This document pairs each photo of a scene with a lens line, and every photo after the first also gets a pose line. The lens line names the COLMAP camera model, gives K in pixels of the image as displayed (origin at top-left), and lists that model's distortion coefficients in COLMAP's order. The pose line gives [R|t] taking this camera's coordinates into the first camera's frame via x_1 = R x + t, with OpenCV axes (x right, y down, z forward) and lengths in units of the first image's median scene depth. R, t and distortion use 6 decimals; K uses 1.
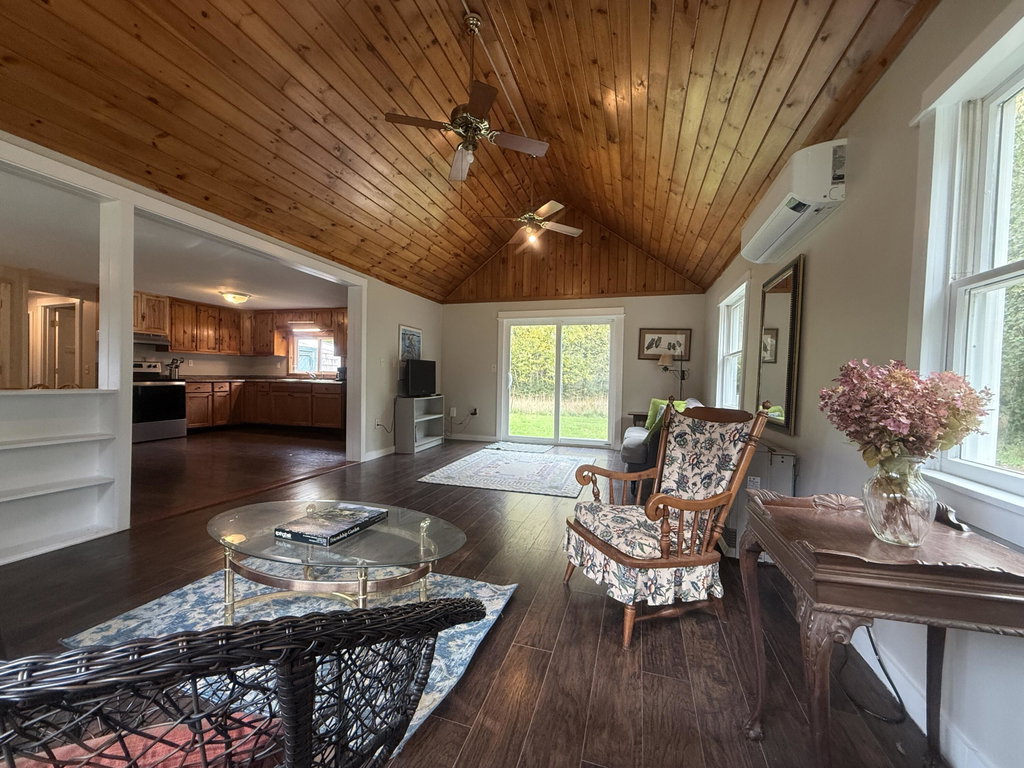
lens RADIAL K [[405.9, 0, 510.1], [0, 405.9, 384.1], [0, 0, 1]] dist [-0.000820, 0.000506]
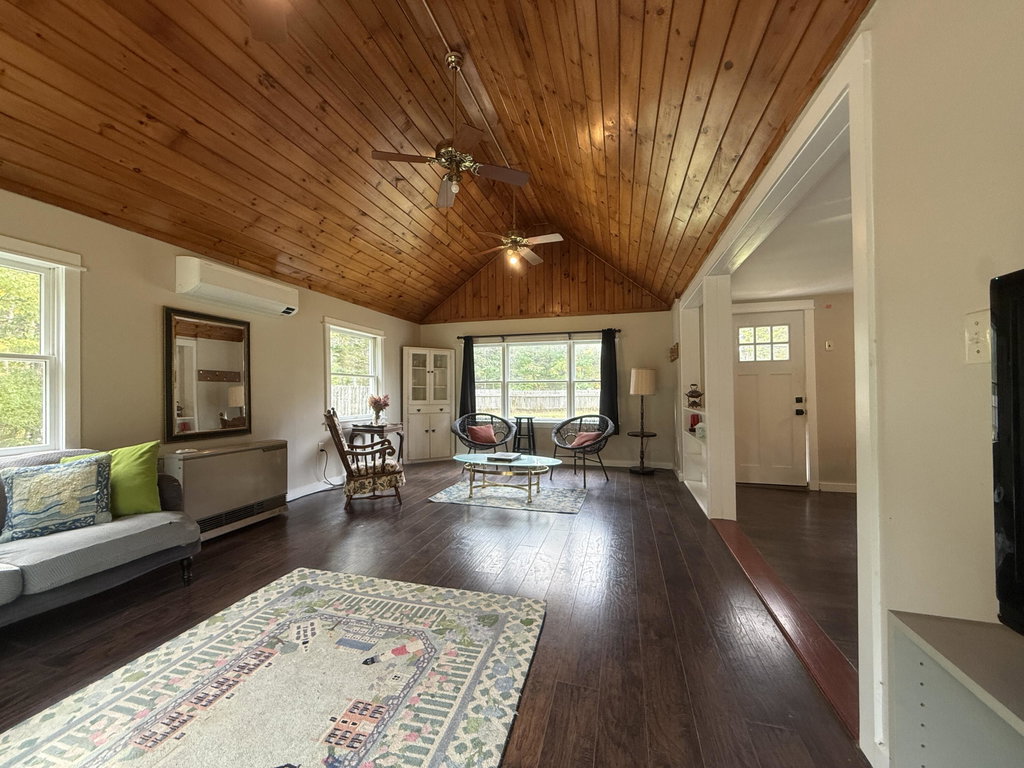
lens RADIAL K [[405.9, 0, 509.7], [0, 405.9, 381.6], [0, 0, 1]] dist [-0.000820, 0.000506]
pose [[-0.999342, -0.015636, -0.032737, -0.096805], [-0.015162, 0.999777, -0.014674, -0.025233], [0.032959, -0.014168, -0.999356, 0.931850]]
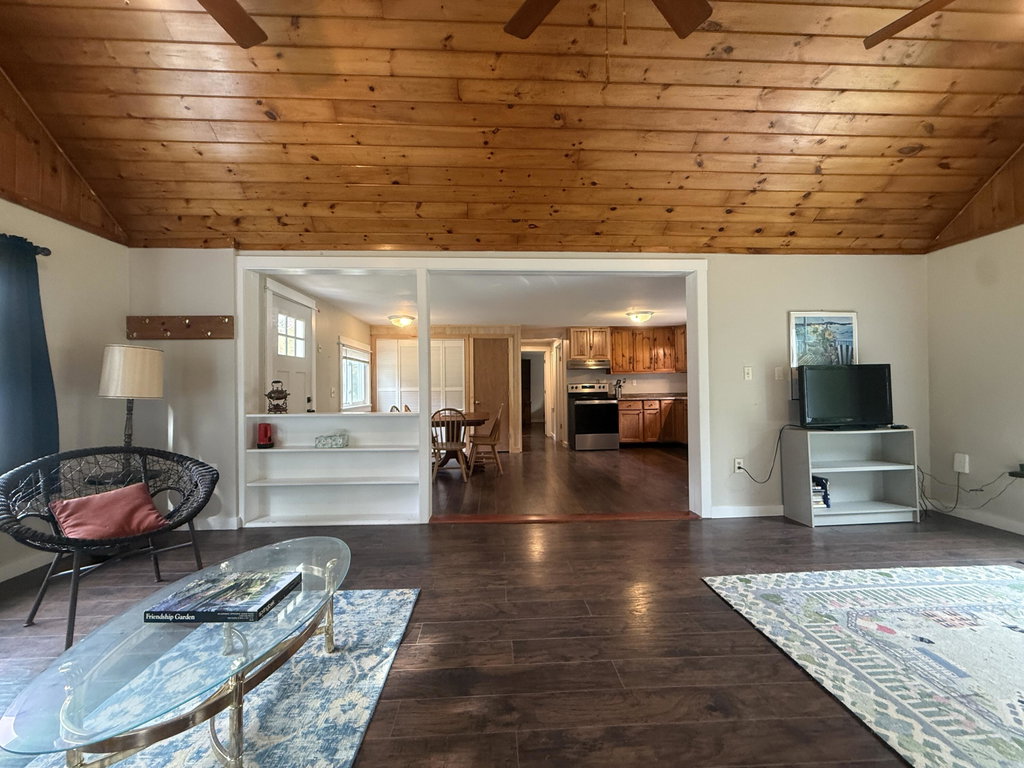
lens RADIAL K [[405.9, 0, 510.6], [0, 405.9, 382.2], [0, 0, 1]] dist [-0.000820, 0.000506]
pose [[0.343343, -0.037446, -0.938463, 0.141259], [0.004666, 0.999261, -0.038165, -0.013202], [0.939198, 0.008725, 0.343264, 0.327180]]
